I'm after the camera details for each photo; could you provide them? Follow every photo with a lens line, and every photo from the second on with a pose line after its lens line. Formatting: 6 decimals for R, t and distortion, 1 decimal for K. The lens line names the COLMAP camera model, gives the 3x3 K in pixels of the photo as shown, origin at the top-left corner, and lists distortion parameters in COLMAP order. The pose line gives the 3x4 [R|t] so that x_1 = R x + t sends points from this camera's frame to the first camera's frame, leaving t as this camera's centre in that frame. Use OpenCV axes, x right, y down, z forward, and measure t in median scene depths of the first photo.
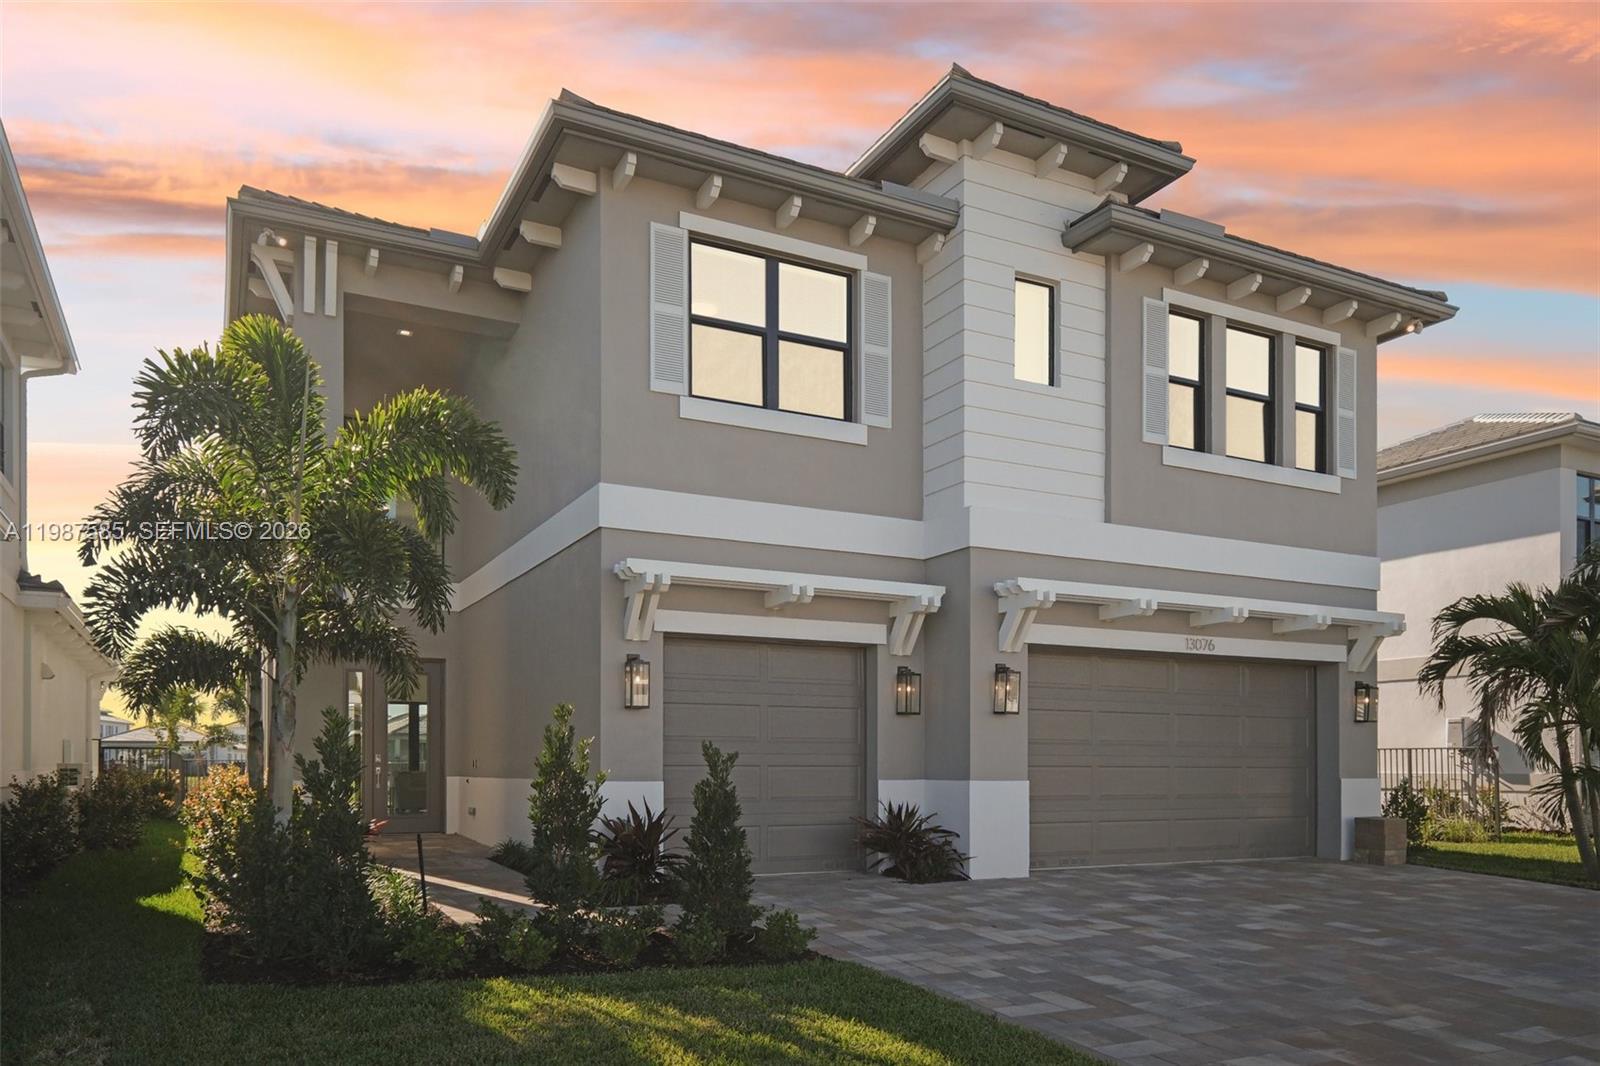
lens RADIAL K [[1448.5, 0, 781.4], [0, 1448.5, 735.6], [0, 0, 1]] dist [-0.005541, 0.005248]
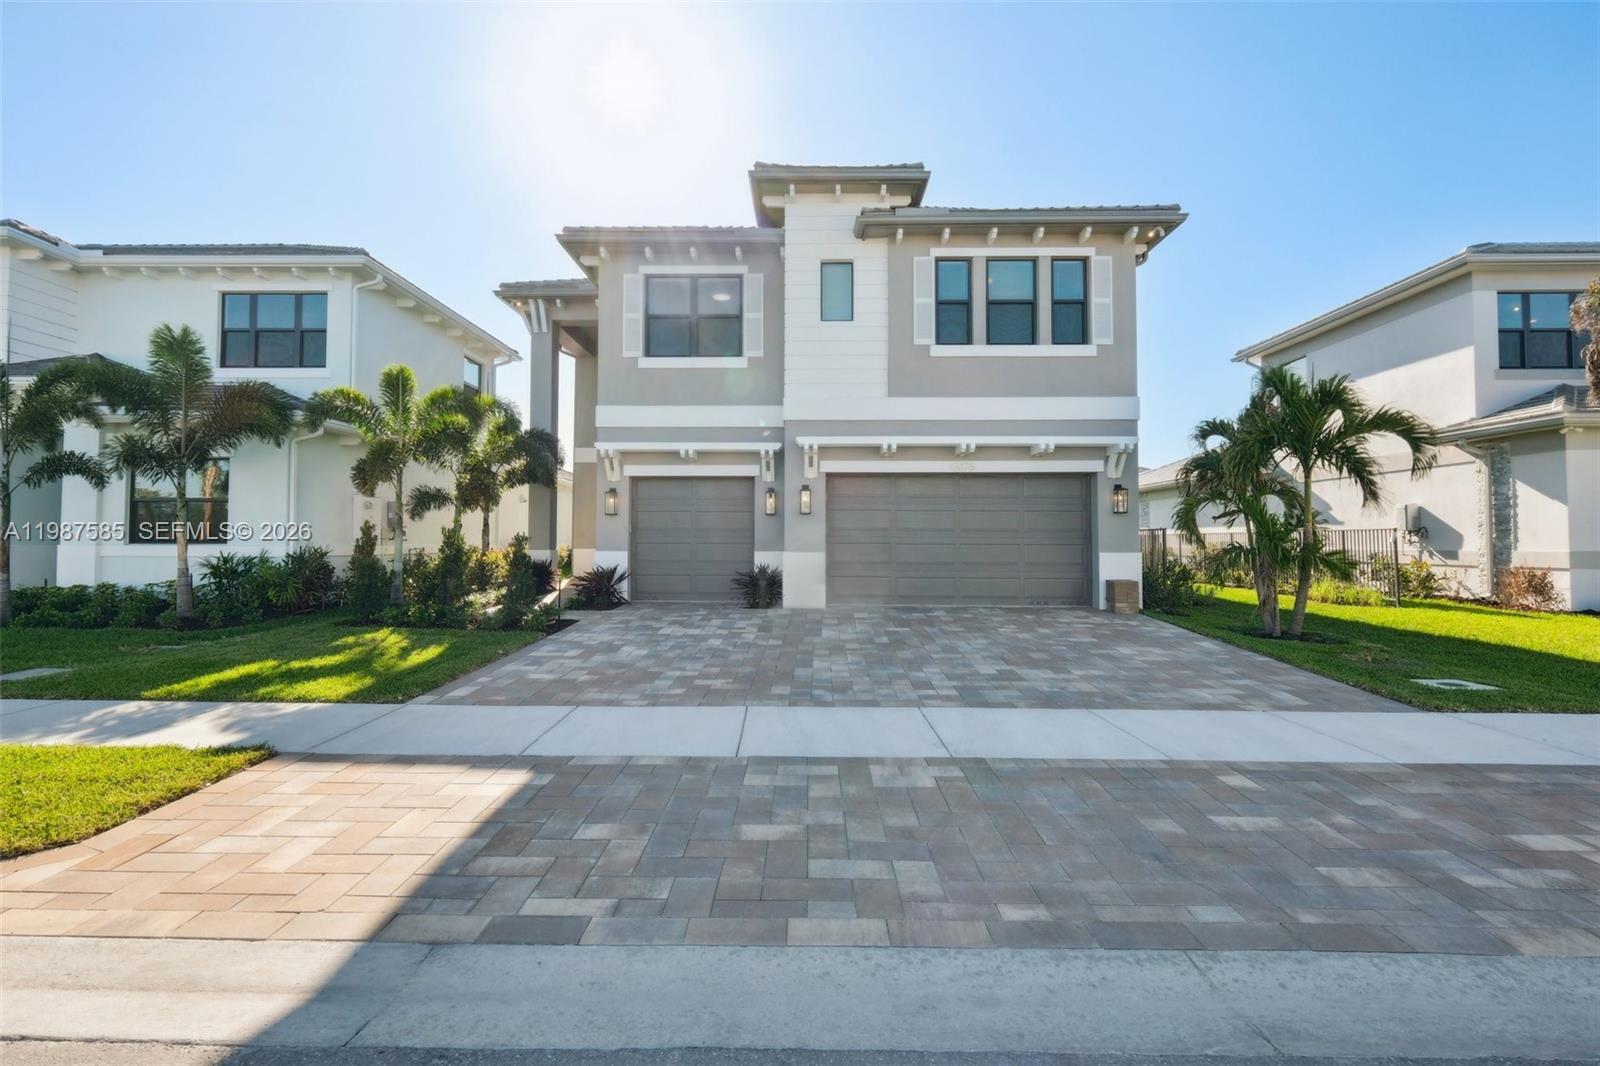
lens RADIAL K [[723.0, 0, 833.8], [0, 723.0, 511.3], [0, 0, 1]] dist [0.004549, -0.001287]
pose [[0.845101, -0.019894, -0.534236, 0.602044], [0.008640, 0.999685, -0.023560, 0.002920], [0.534537, 0.015295, 0.845007, 0.266676]]
